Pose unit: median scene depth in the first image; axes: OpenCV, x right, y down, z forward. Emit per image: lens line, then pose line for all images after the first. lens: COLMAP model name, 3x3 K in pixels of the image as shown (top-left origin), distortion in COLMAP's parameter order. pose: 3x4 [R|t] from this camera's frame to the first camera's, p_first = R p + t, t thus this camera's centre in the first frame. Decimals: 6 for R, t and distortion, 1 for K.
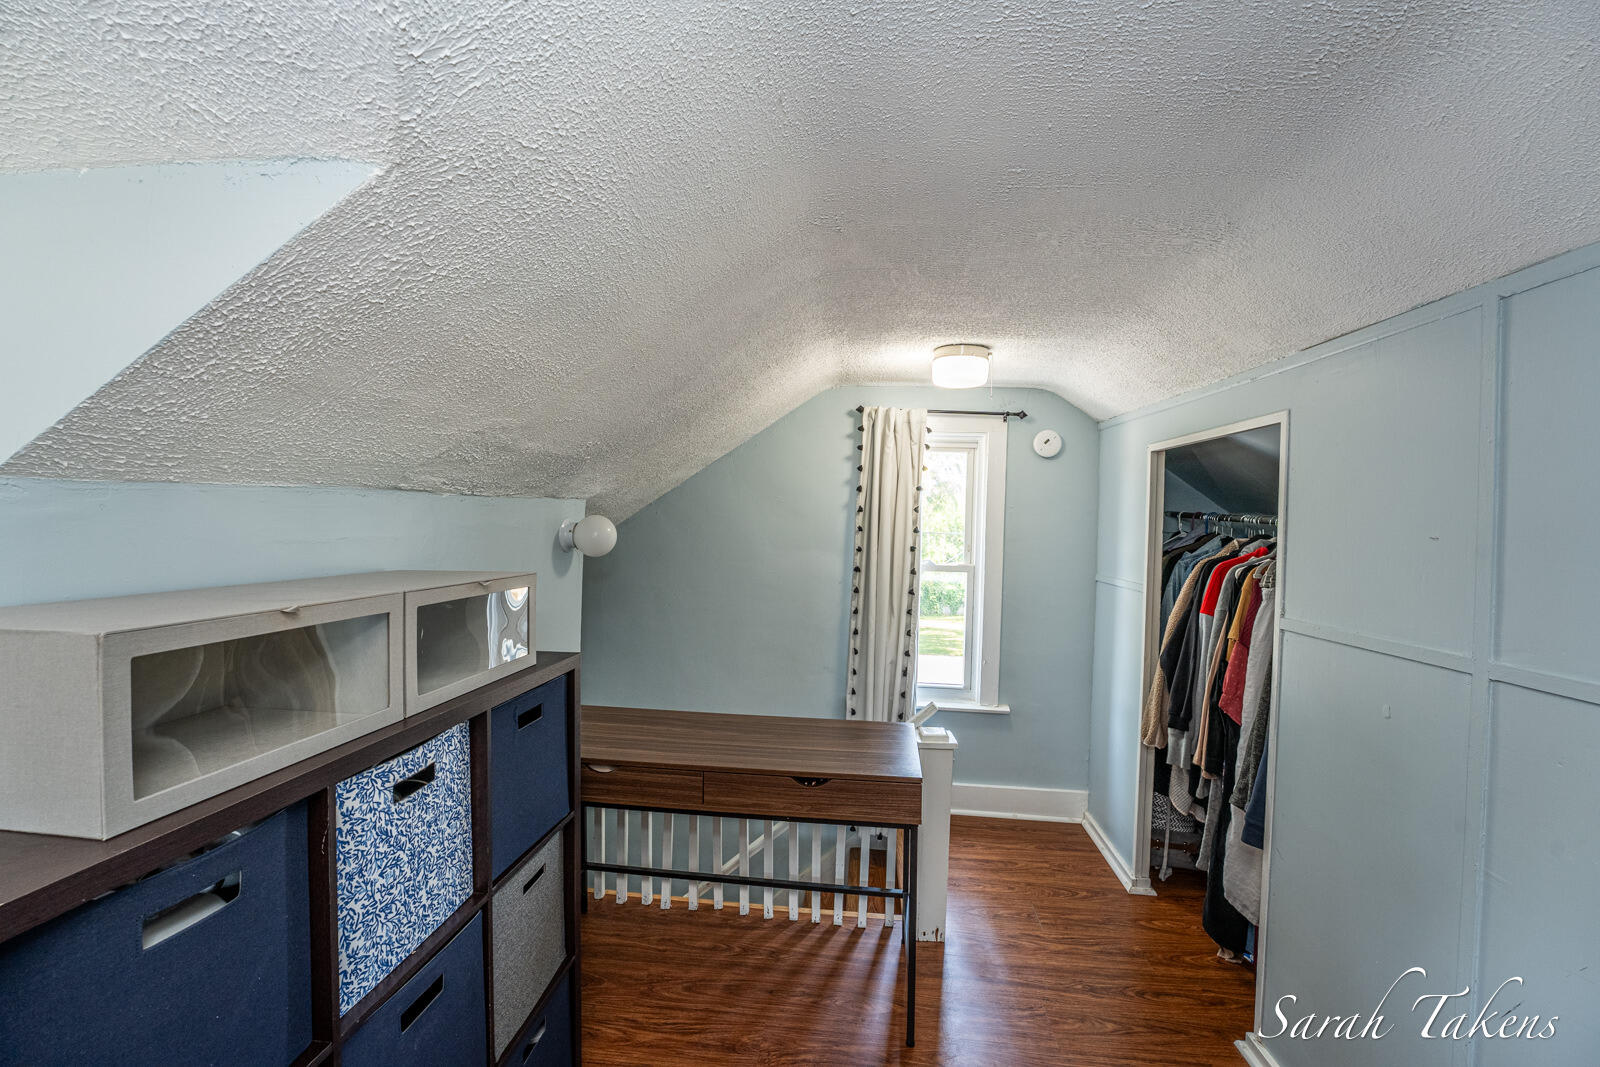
lens RADIAL K [[672.8, 0, 796.4], [0, 672.8, 538.9], [0, 0, 1]] dist [-0.023603, 0.000673]
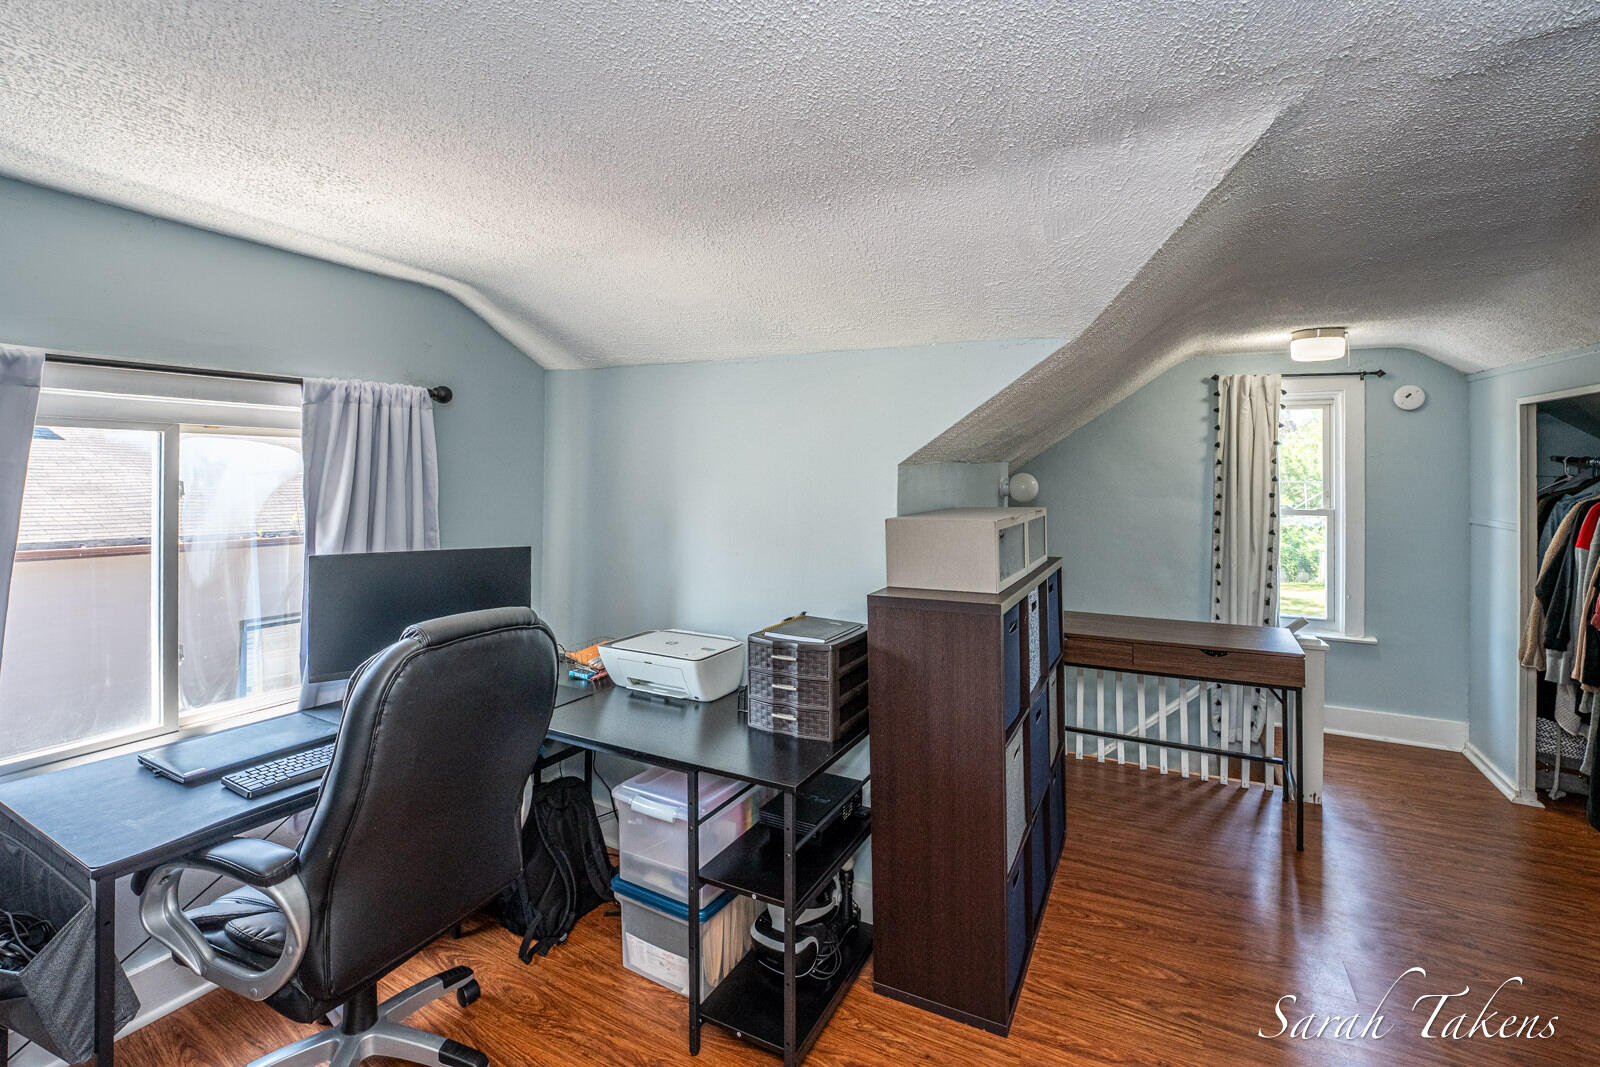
lens RADIAL K [[672.8, 0, 828.8], [0, 672.8, 469.0], [0, 0, 1]] dist [-0.023603, 0.000673]
pose [[0.929995, -0.023758, -0.366803, -0.131959], [0.011002, 0.999261, -0.036828, 0.004131], [0.367407, 0.030215, 0.929570, -0.400698]]
